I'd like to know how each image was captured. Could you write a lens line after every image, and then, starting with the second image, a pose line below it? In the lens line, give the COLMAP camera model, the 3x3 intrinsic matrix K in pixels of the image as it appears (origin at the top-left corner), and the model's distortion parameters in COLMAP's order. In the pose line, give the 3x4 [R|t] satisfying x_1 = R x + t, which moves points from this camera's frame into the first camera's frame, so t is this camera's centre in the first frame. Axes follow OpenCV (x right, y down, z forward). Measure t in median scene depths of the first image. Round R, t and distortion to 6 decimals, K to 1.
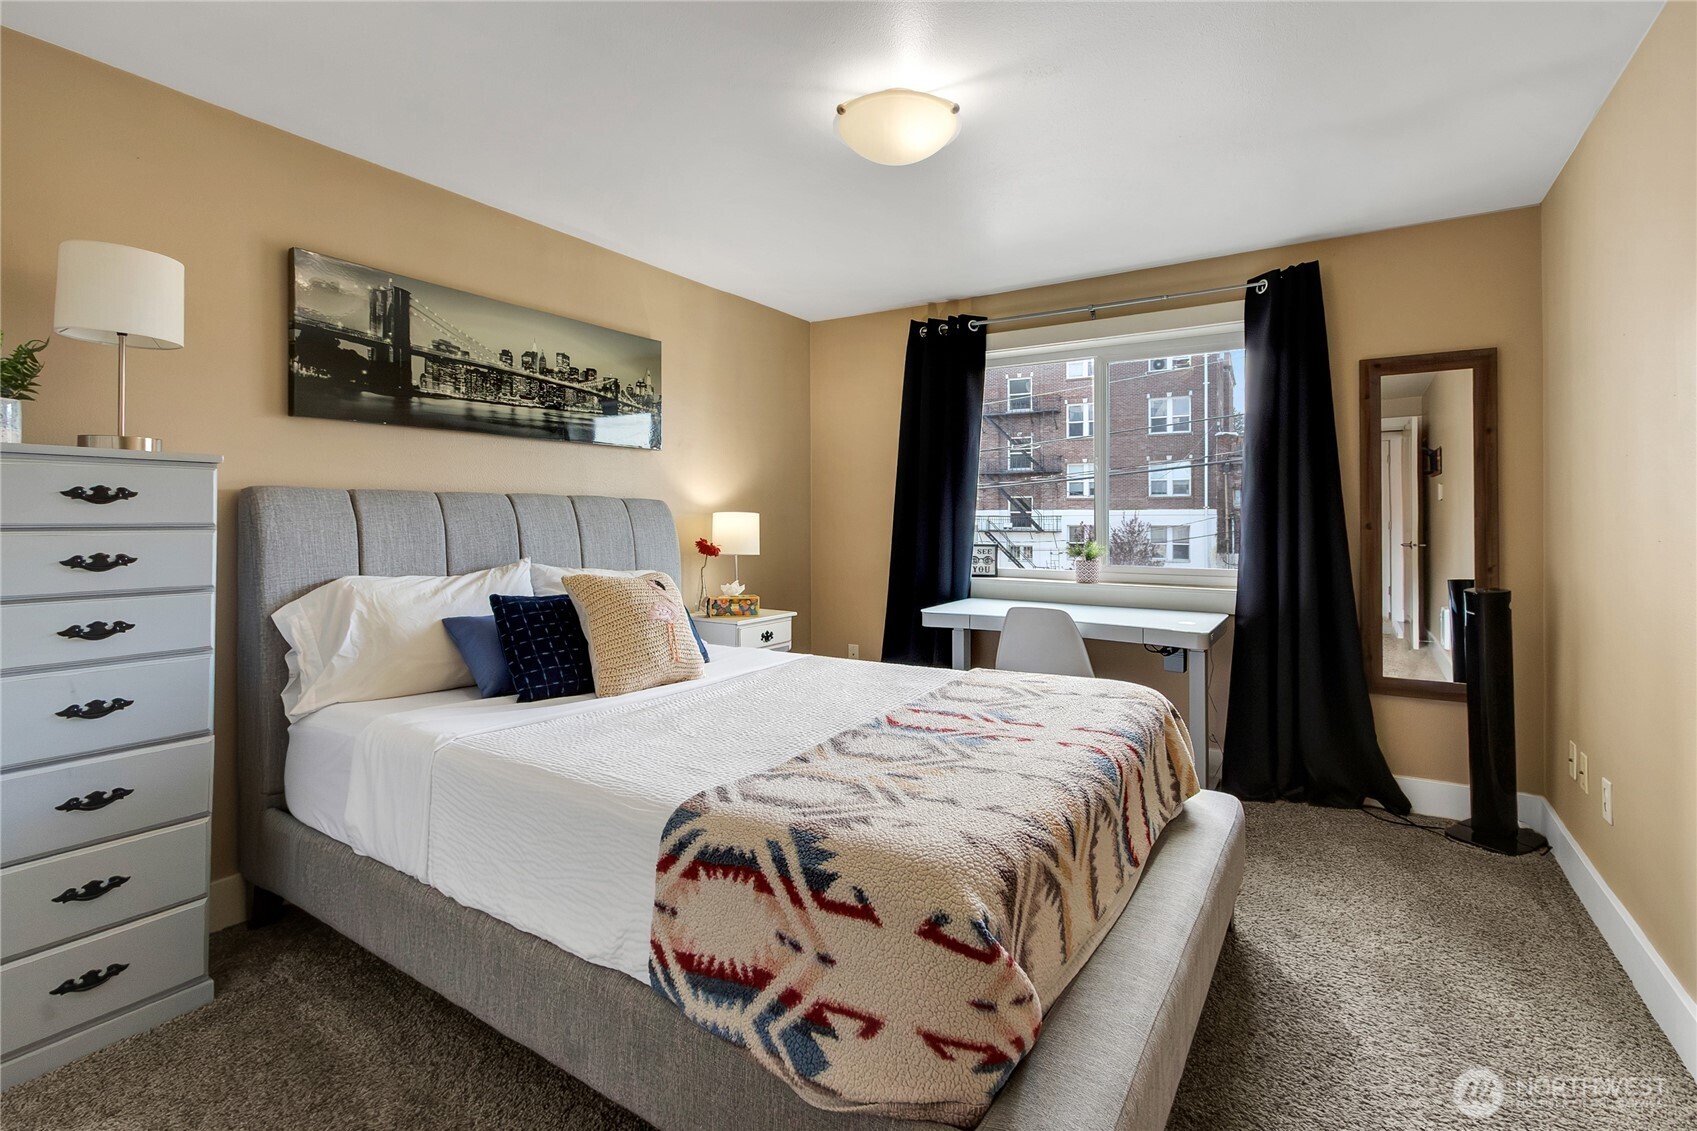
lens RADIAL K [[780.0, 0, 834.3], [0, 780.0, 534.0], [0, 0, 1]] dist [0.001777, 0.000234]
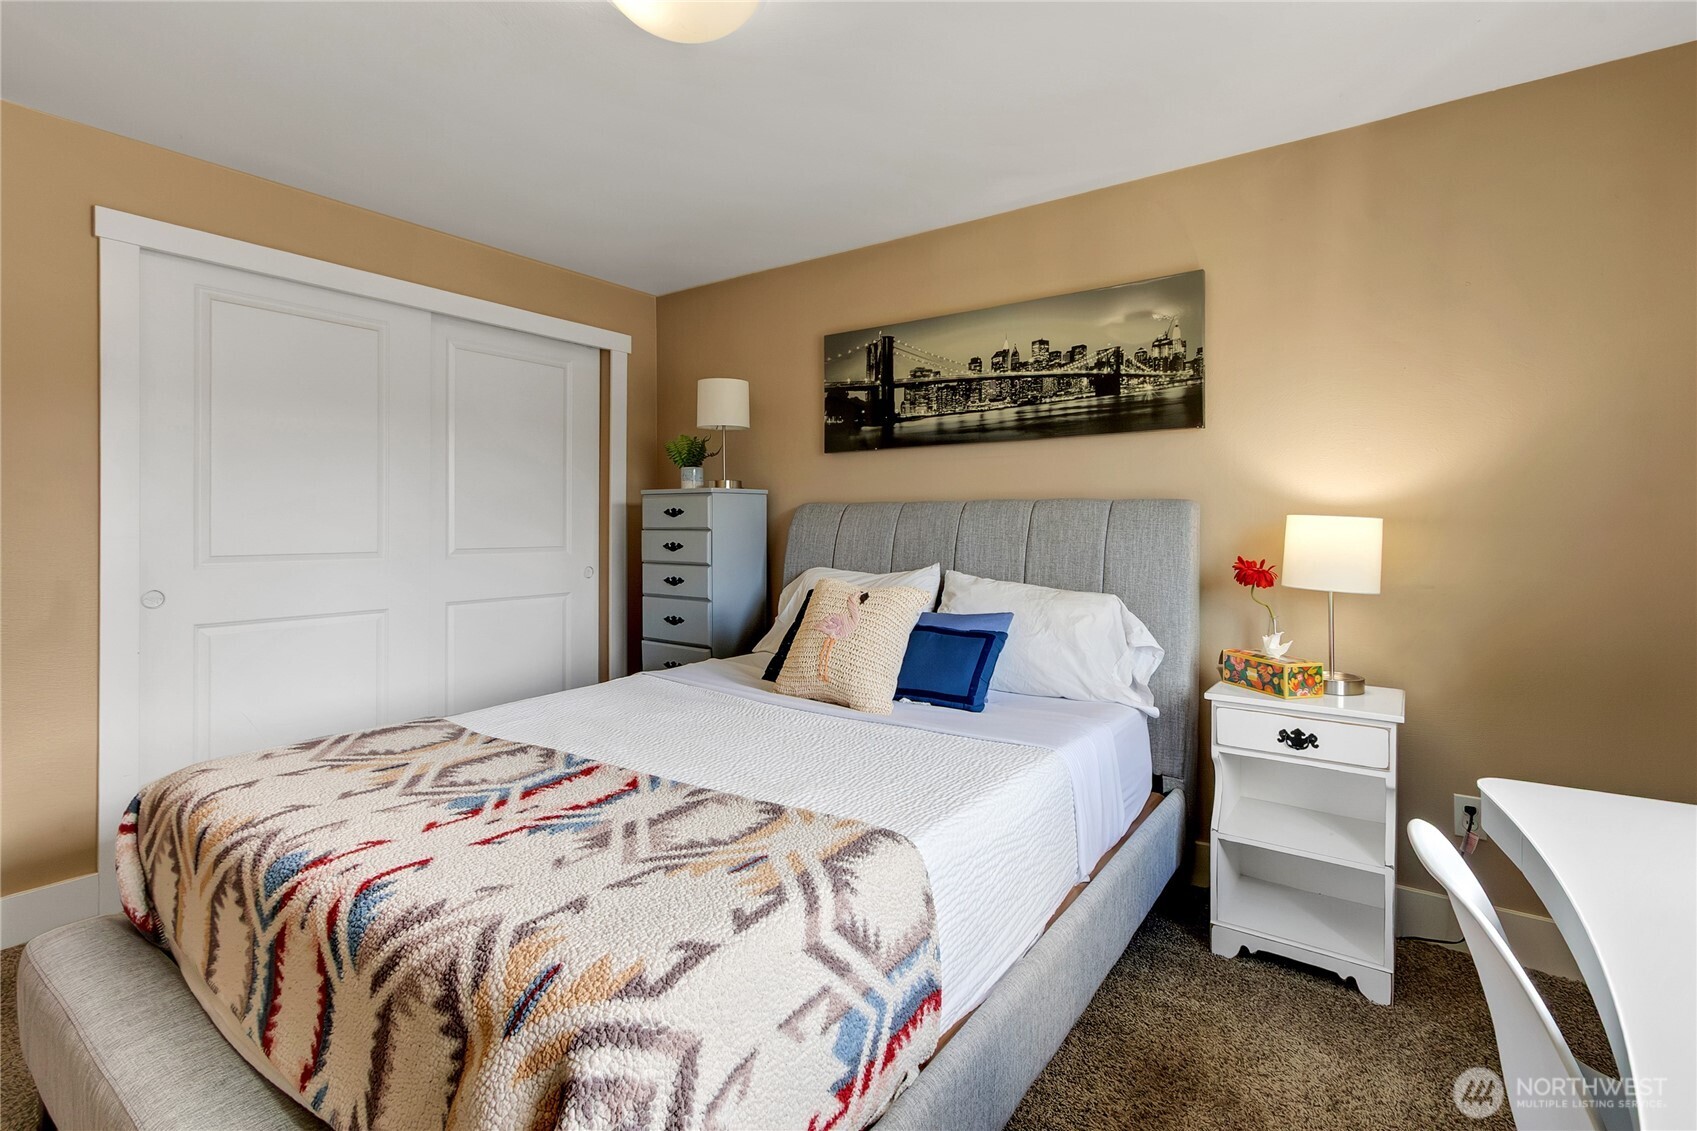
lens RADIAL K [[790.2, 0, 828.3], [0, 790.2, 542.1], [0, 0, 1]] dist [0.001696, 0.000154]
pose [[-0.047934, 0.020289, -0.998644, 0.606835], [-0.022455, 0.999519, 0.021384, -0.015733], [0.998598, 0.023450, -0.047455, 0.861315]]
